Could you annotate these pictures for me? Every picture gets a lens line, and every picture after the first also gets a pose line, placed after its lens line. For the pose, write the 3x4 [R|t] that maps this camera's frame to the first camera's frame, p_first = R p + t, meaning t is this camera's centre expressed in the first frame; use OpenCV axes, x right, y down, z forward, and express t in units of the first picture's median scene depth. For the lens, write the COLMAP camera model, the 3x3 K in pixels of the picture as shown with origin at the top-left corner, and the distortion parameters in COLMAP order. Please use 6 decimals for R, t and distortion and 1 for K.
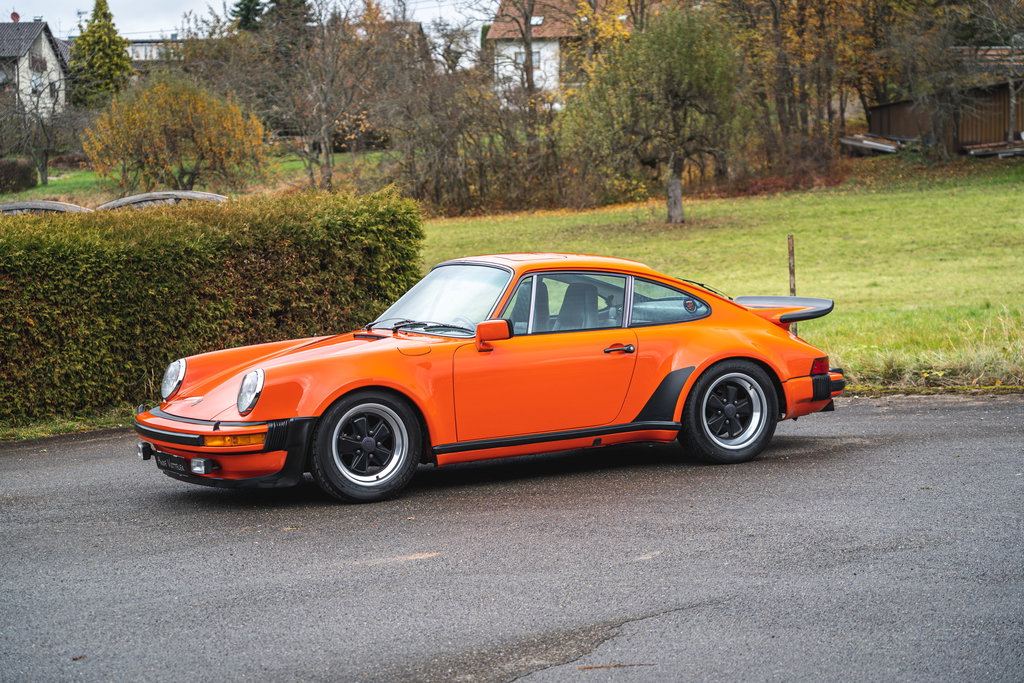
lens RADIAL K [[2156.7, 0, 507.0], [0, 2156.7, 340.2], [0, 0, 1]] dist [0.010090, 0.000000]
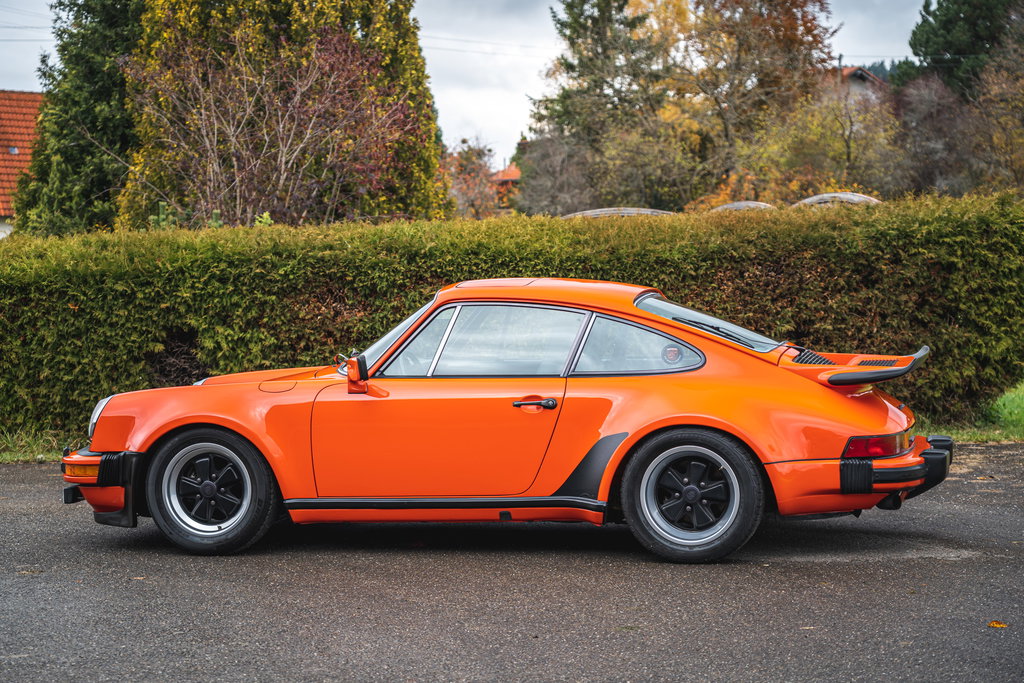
lens RADIAL K [[2156.7, 0, 507.8], [0, 2156.7, 342.0], [0, 0, 1]] dist [0.010090, 0.000000]
pose [[0.757081, 0.056634, -0.650862, 0.533439], [-0.052820, 0.998280, 0.025425, -0.036275], [0.651182, 0.015129, 0.758770, 0.364732]]
